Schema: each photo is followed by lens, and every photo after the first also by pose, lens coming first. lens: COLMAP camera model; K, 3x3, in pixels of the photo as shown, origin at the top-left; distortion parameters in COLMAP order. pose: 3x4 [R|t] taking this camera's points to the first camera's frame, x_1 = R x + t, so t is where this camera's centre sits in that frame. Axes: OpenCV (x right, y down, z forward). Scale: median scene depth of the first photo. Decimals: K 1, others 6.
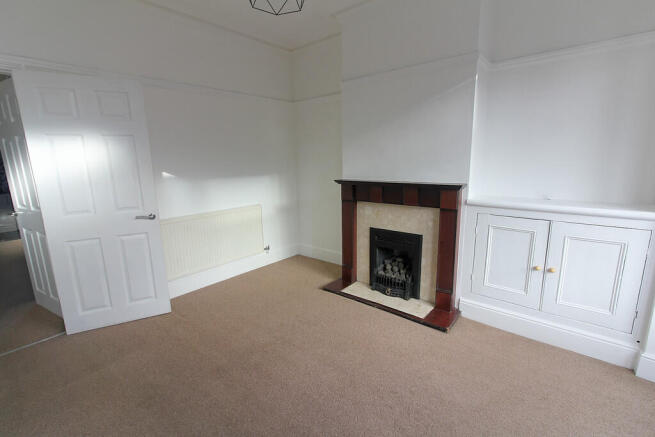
lens RADIAL K [[302.5, 0, 328.3], [0, 302.5, 217.7], [0, 0, 1]] dist [0.002356, -0.000113]
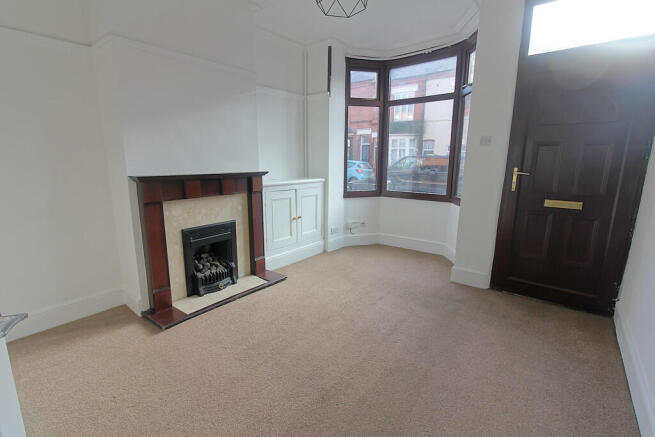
lens RADIAL K [[302.5, 0, 327.7], [0, 302.5, 219.4], [0, 0, 1]] dist [0.002356, -0.000113]
pose [[-0.027667, -0.182145, 0.982882, -0.791036], [0.186690, 0.965017, 0.184090, -0.085267], [-0.982029, 0.188587, 0.007306, 0.658575]]
